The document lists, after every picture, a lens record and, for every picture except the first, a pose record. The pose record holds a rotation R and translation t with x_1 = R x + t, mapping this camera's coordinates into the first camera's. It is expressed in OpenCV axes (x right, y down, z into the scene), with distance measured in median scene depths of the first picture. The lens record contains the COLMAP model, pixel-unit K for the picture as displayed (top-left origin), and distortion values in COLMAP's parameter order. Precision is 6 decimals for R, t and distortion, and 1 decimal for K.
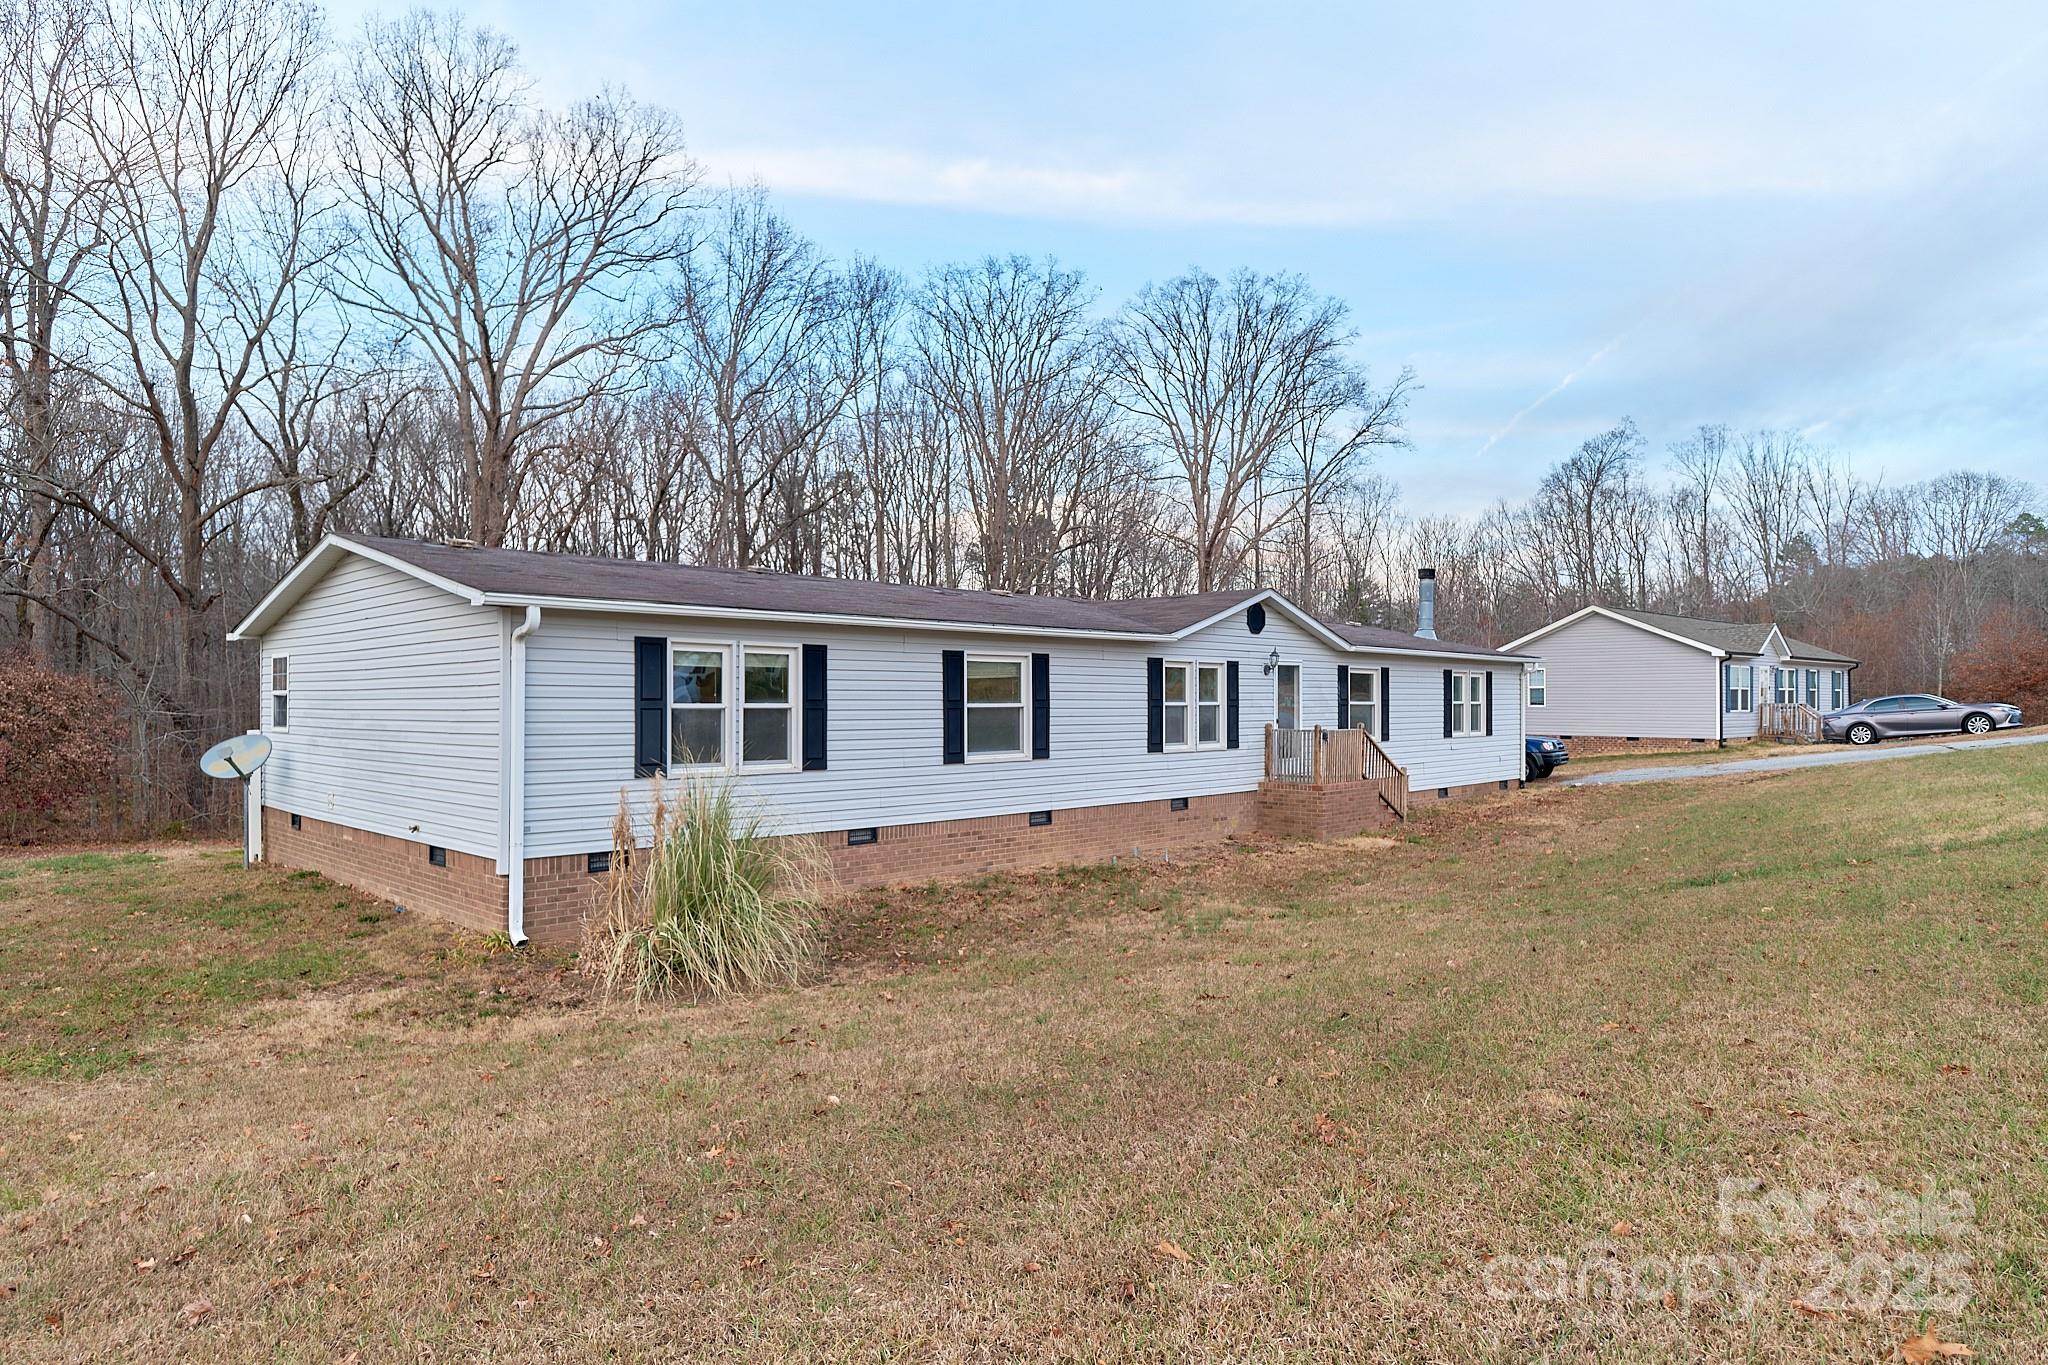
lens RADIAL K [[1256.5, 0, 1028.0], [0, 1256.5, 696.4], [0, 0, 1]] dist [-0.007864, -0.001506]
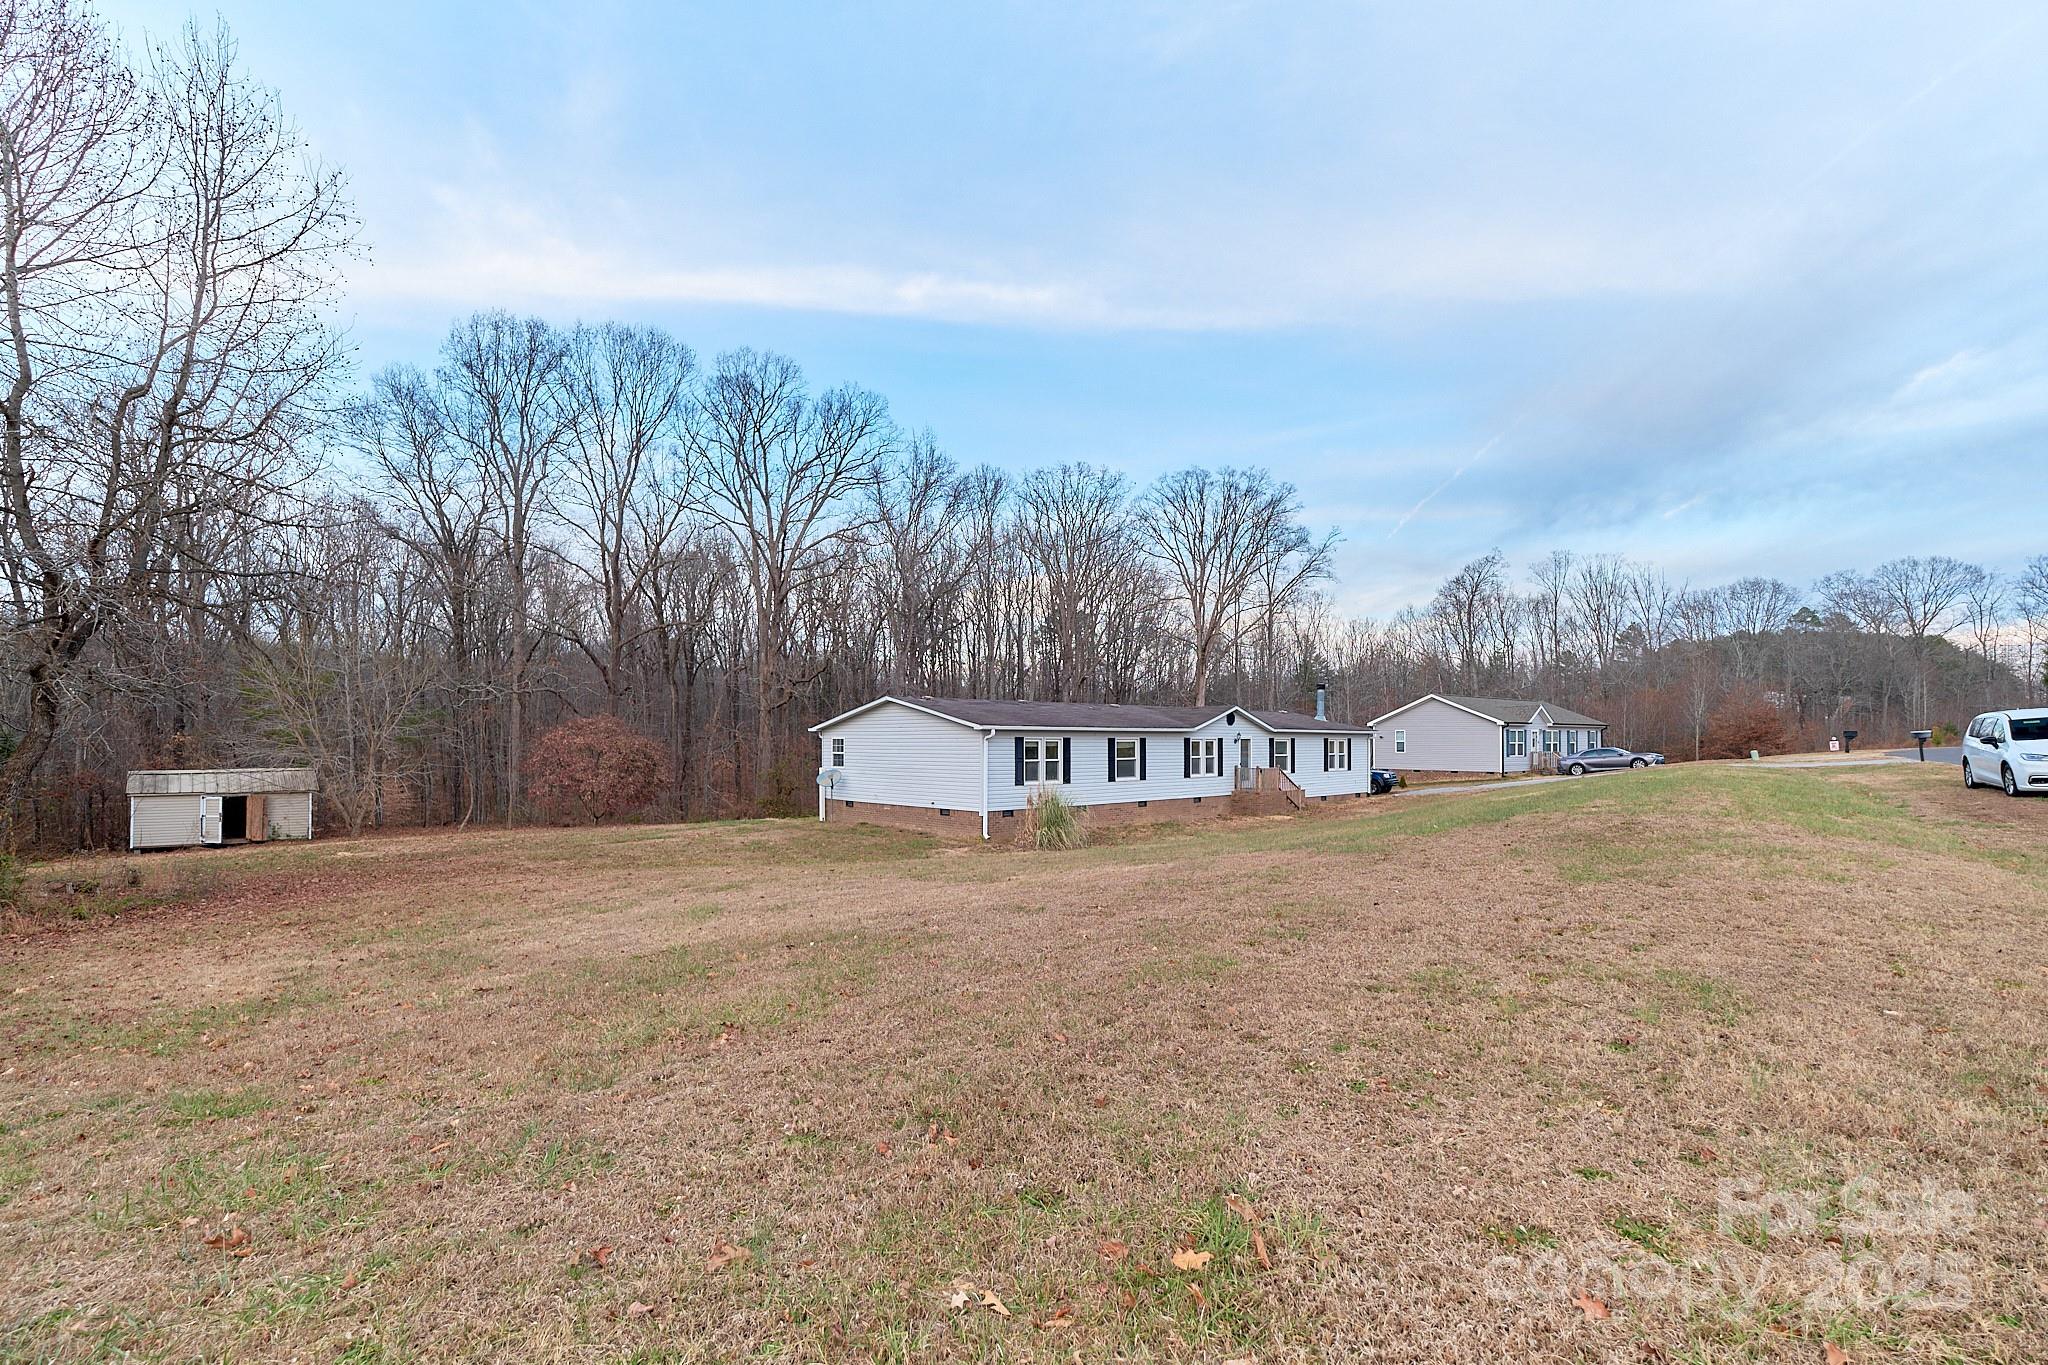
lens RADIAL K [[908.7, 0, 1042.7], [0, 908.7, 733.3], [0, 0, 1]] dist [0.003016, -0.000485]
pose [[0.999516, 0.000367, -0.031103, -0.072635], [-0.000592, 0.999974, -0.007219, -0.016185], [0.031099, 0.007234, 0.999490, -0.443680]]
